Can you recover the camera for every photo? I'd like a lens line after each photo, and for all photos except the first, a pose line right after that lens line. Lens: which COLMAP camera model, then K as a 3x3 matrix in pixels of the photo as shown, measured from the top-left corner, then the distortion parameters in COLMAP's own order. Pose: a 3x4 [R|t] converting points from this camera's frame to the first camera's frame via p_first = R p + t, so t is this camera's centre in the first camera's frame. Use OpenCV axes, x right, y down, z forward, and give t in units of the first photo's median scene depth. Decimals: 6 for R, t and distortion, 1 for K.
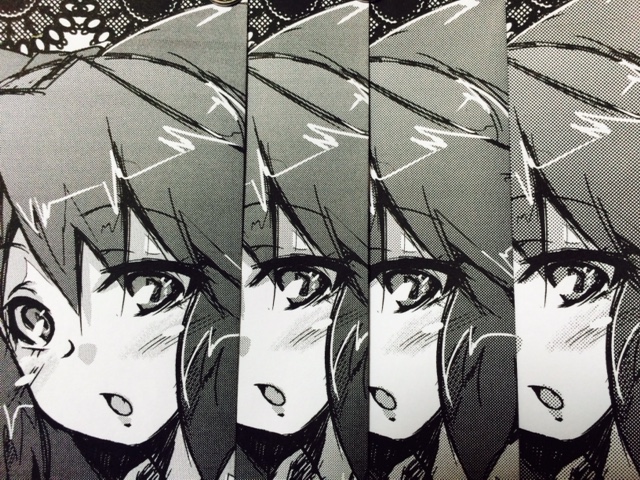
lens RADIAL K [[543.1, 0, 320.0], [0, 543.1, 240.0], [0, 0, 1]] dist [-0.001525, -0.021006]
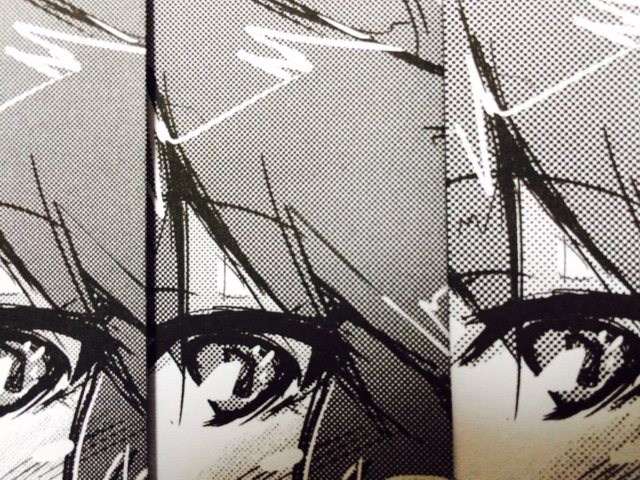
lens RADIAL K [[543.1, 0, 320.0], [0, 543.1, 240.0], [0, 0, 1]] dist [-0.001525, -0.021006]
pose [[0.998464, -0.015936, 0.053069, 0.216757], [0.012745, 0.998121, 0.059936, -0.055104], [-0.053924, -0.059167, 0.996791, 0.535637]]
